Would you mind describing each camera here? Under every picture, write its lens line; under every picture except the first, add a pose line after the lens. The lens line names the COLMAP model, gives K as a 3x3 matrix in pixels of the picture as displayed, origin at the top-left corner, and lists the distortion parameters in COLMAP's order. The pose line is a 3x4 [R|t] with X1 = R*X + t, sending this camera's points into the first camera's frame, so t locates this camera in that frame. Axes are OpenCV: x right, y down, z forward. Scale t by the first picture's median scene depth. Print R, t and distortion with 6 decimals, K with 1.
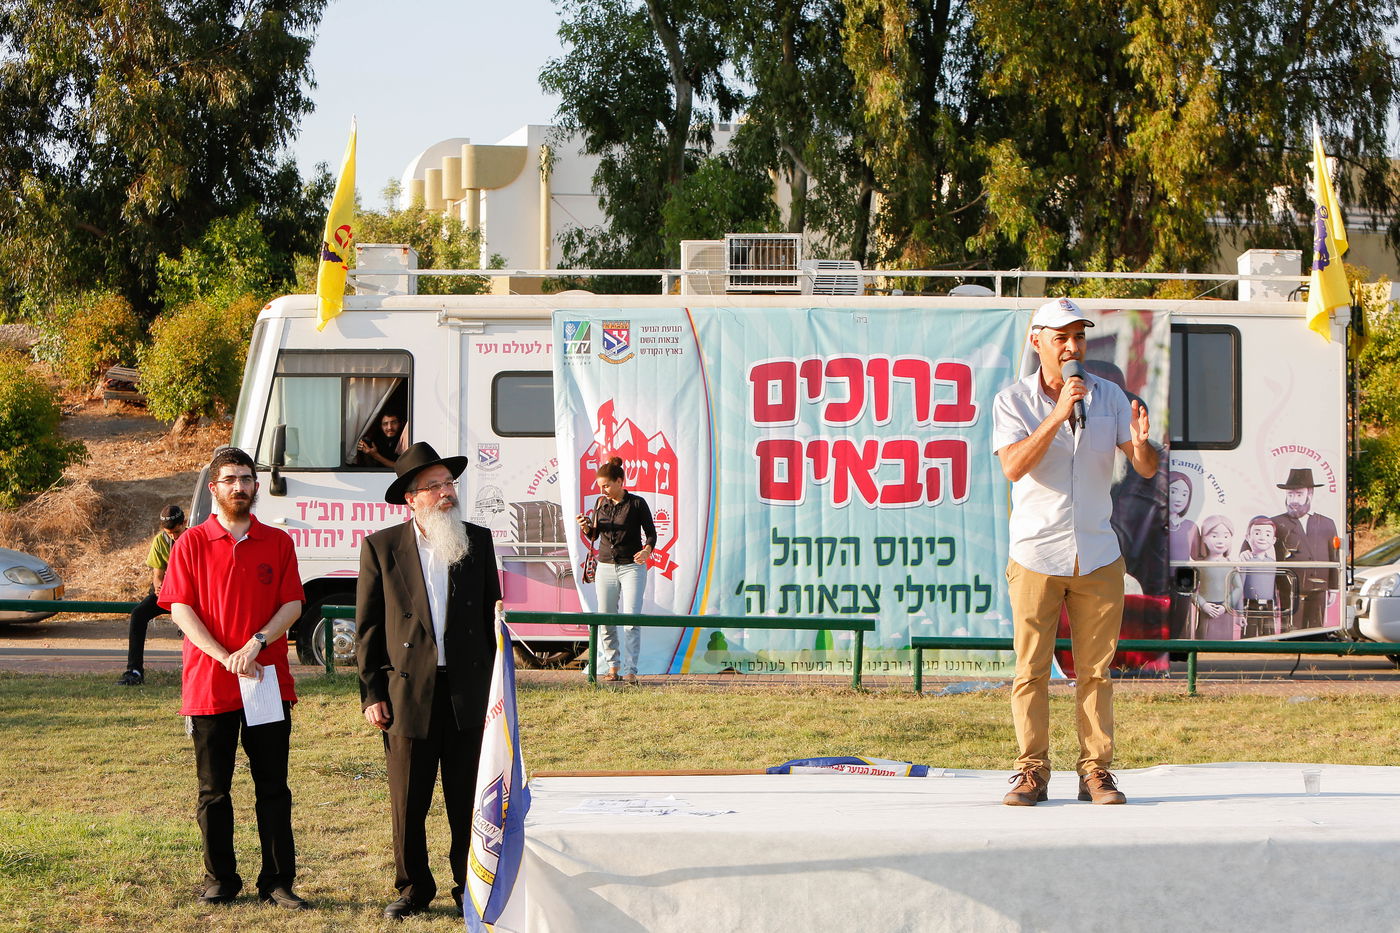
lens RADIAL K [[2766.8, 0, 700.0], [0, 2766.8, 466.5], [0, 0, 1]] dist [-0.323405, 0.061820]
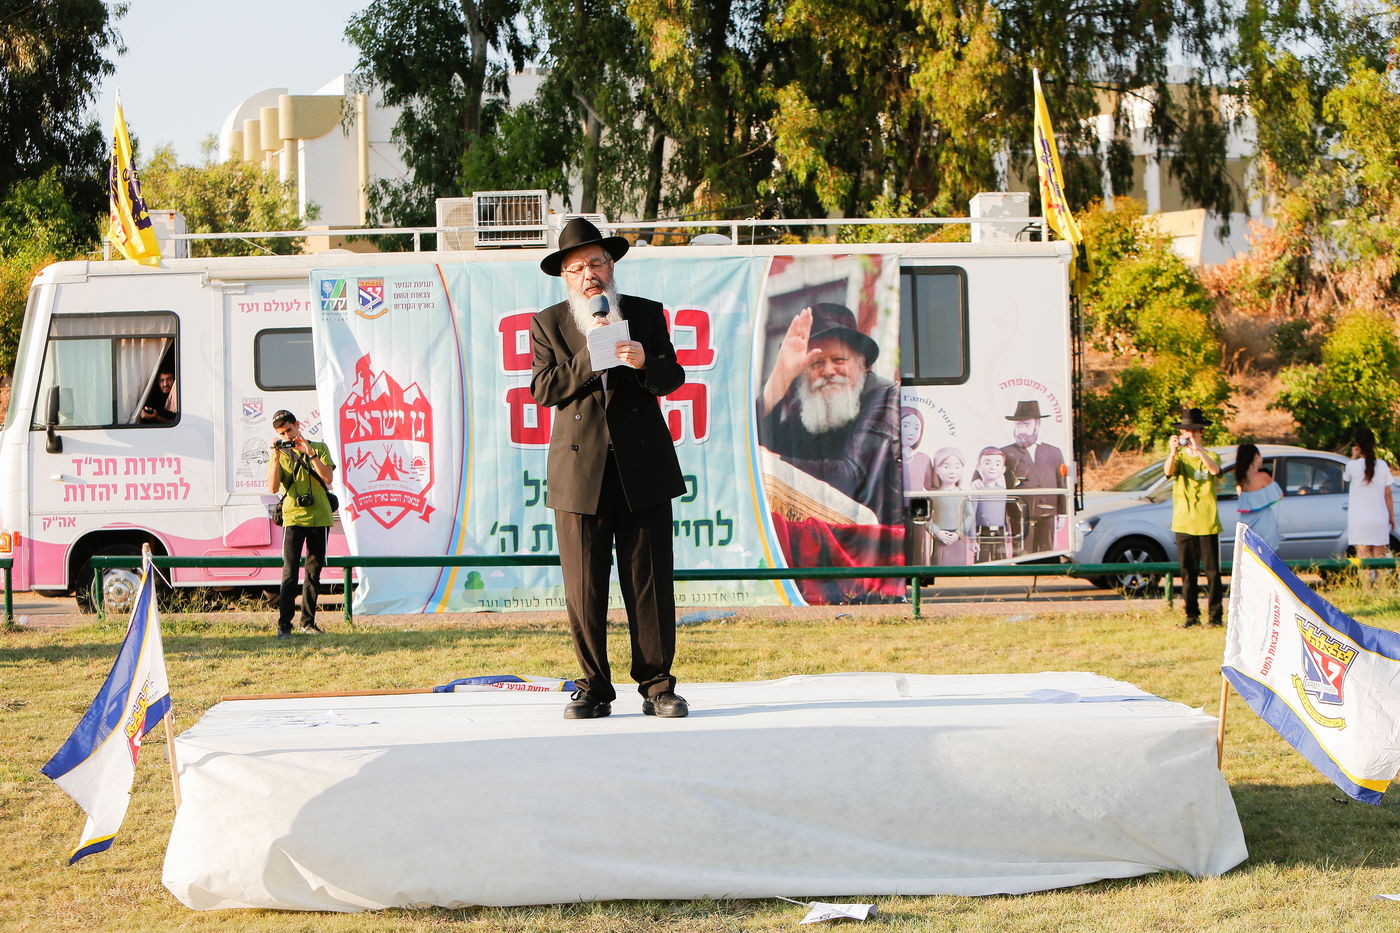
lens RADIAL K [[2763.4, 0, 699.6], [0, 2763.4, 417.0], [0, 0, 1]] dist [-0.294979, -0.200503]
pose [[0.997681, -0.027590, 0.062222, 0.028044], [0.027383, 0.999616, 0.004179, -0.000790], [-0.062314, -0.002465, 0.998054, -0.051709]]
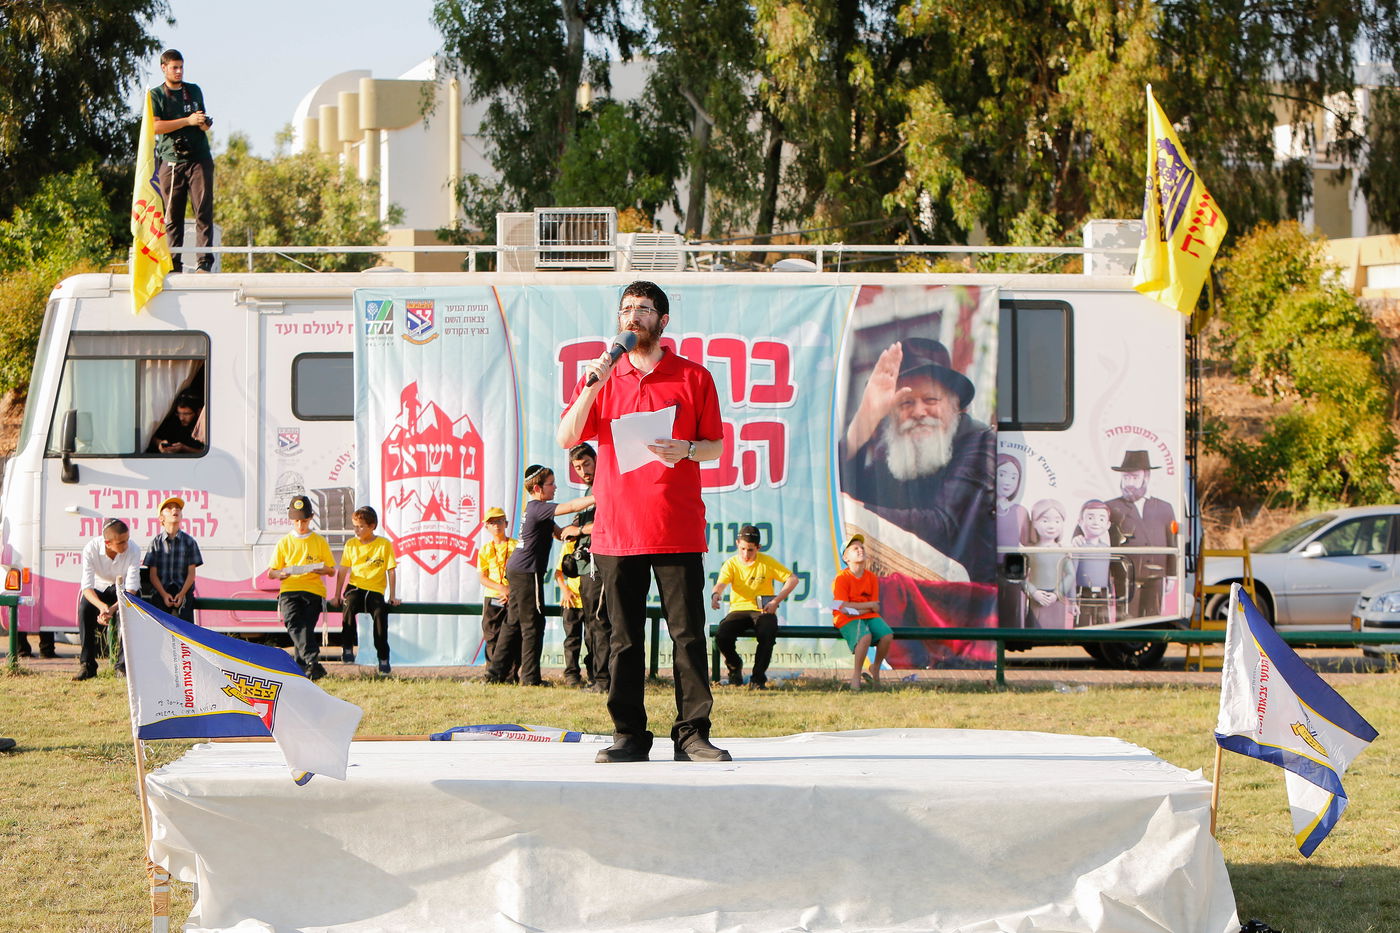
lens RADIAL K [[3170.1, 0, 699.2], [0, 3170.1, 496.5], [0, 0, 1]] dist [-0.300775, 0.672285]
pose [[0.999806, -0.004666, 0.019128, 0.045650], [0.004357, 0.999859, 0.016189, -0.001515], [-0.019201, -0.016103, 0.999686, -0.103827]]
